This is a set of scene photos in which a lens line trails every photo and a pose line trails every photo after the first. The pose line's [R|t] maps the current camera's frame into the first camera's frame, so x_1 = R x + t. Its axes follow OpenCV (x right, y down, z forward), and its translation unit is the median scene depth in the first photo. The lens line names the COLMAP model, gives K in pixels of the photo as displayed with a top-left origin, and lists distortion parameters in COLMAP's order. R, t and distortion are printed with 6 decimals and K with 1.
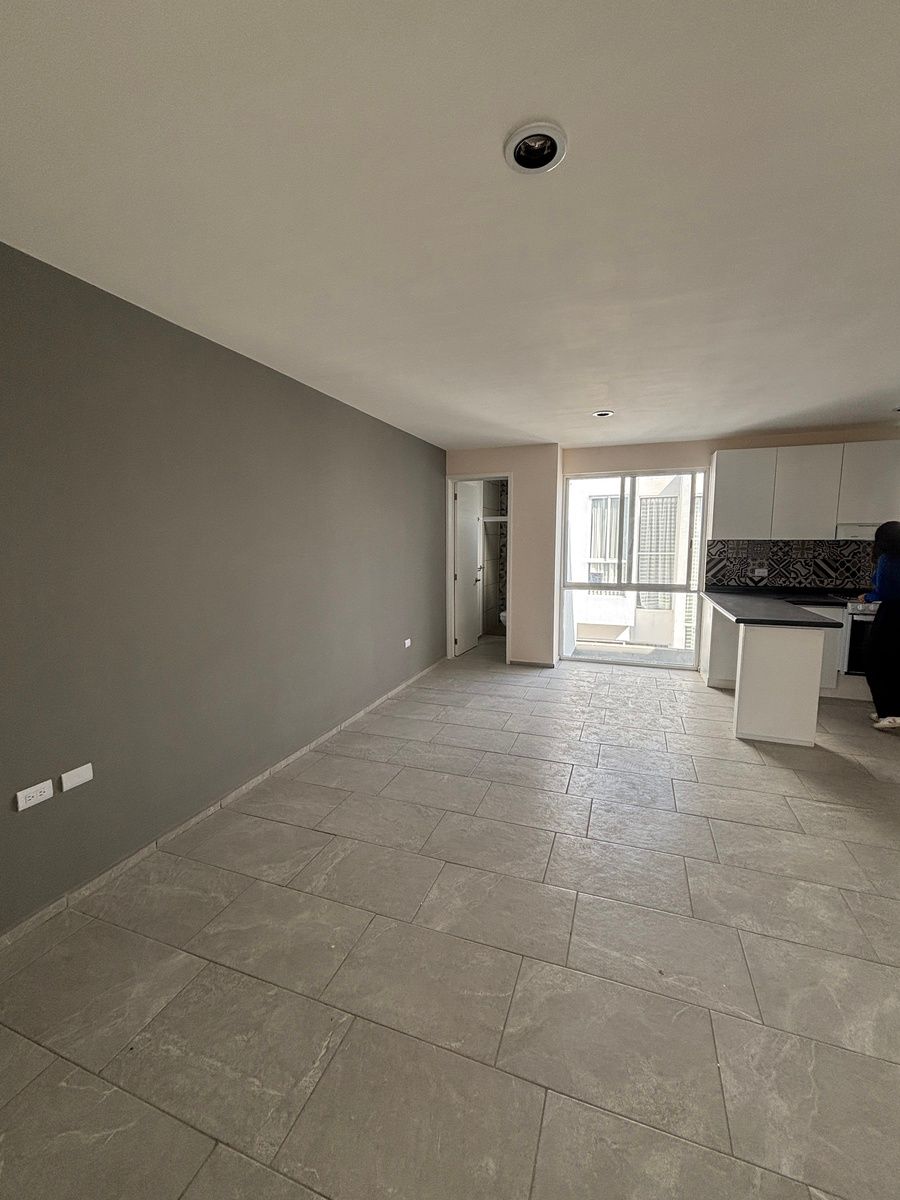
lens RADIAL K [[491.4, 0, 449.2], [0, 491.4, 596.0], [0, 0, 1]] dist [0.000121, -0.000105]
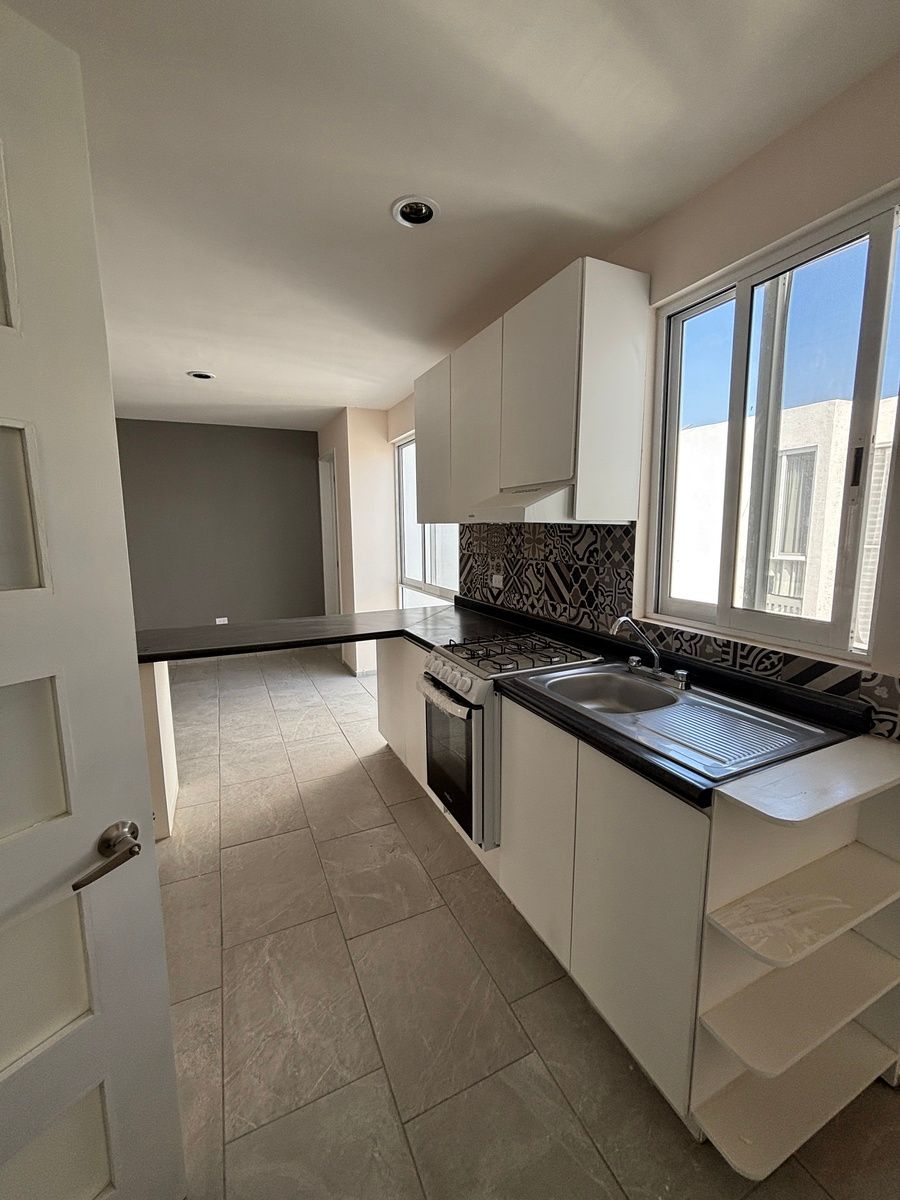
lens RADIAL K [[491.0, 0, 449.8], [0, 491.0, 596.1], [0, 0, 1]] dist [0.000296, 0.000076]
pose [[0.712278, 0.095368, -0.695389, 0.990543], [-0.072304, 0.995425, 0.062457, -0.062093], [0.698164, 0.005793, 0.715915, 0.556259]]
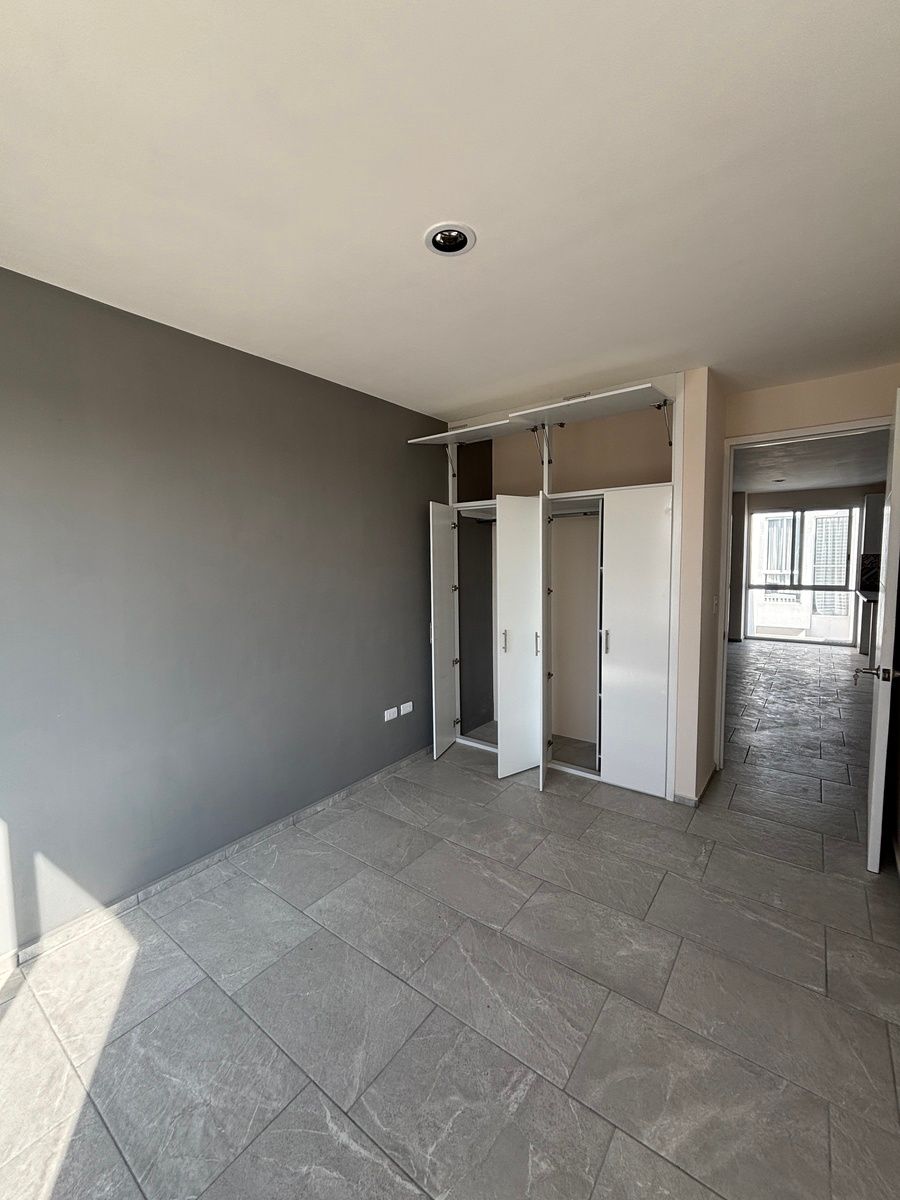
lens RADIAL K [[489.1, 0, 450.0], [0, 489.1, 600.0], [0, 0, 1]] dist [-0.012806, 0.000048]
pose [[0.957630, 0.008295, -0.287883, -0.224852], [-0.016320, 0.999542, -0.025486, 0.077751], [0.287540, 0.029104, 0.957326, -0.721884]]
